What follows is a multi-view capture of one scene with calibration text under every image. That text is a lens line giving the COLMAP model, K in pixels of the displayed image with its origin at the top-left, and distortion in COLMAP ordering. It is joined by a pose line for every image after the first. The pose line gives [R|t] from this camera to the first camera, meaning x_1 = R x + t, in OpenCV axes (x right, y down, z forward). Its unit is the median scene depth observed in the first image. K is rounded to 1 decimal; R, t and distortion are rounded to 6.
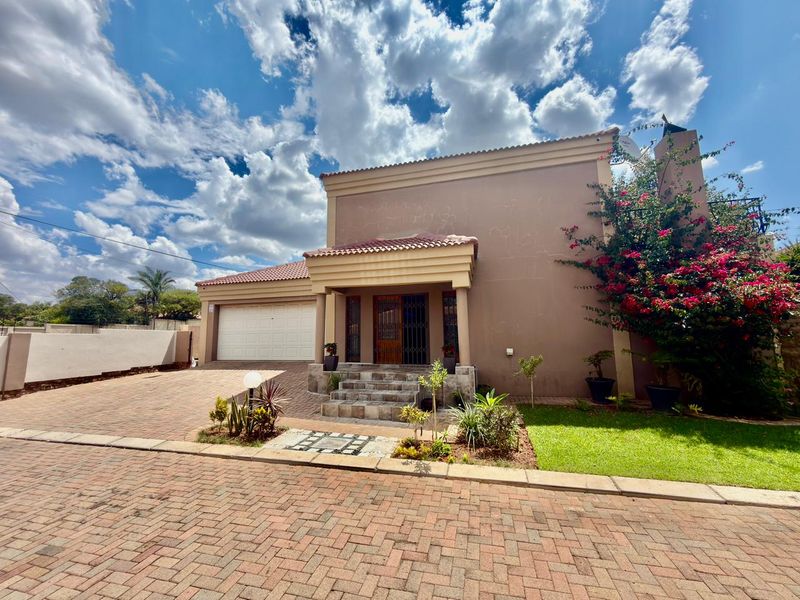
lens RADIAL K [[317.7, 0, 400.0], [0, 317.7, 300.0], [0, 0, 1]] dist [-0.003047, 0.000206]
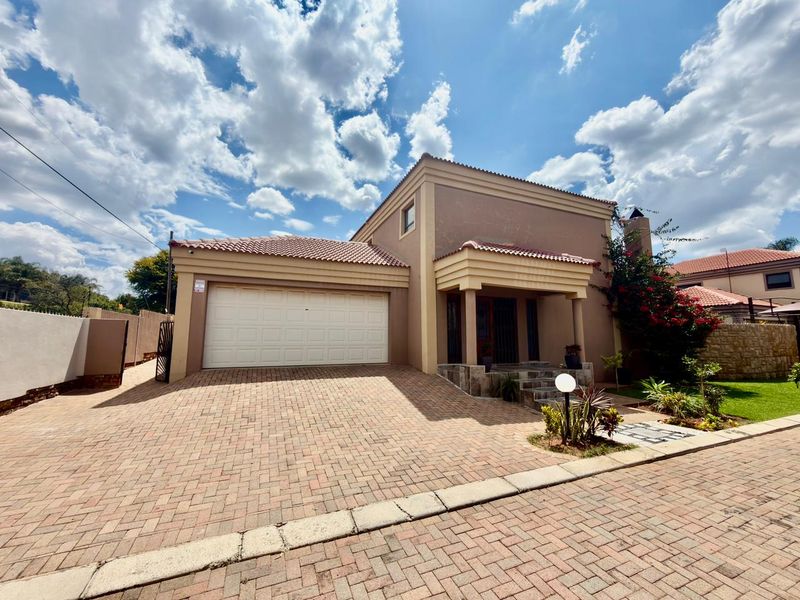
lens RADIAL K [[317.7, 0, 400.0], [0, 317.7, 300.0], [0, 0, 1]] dist [-0.003047, 0.000206]
pose [[0.798960, 0.087859, 0.594931, -1.019618], [-0.085671, 0.995809, -0.032009, 0.060648], [-0.595250, -0.025395, 0.803139, 0.400101]]
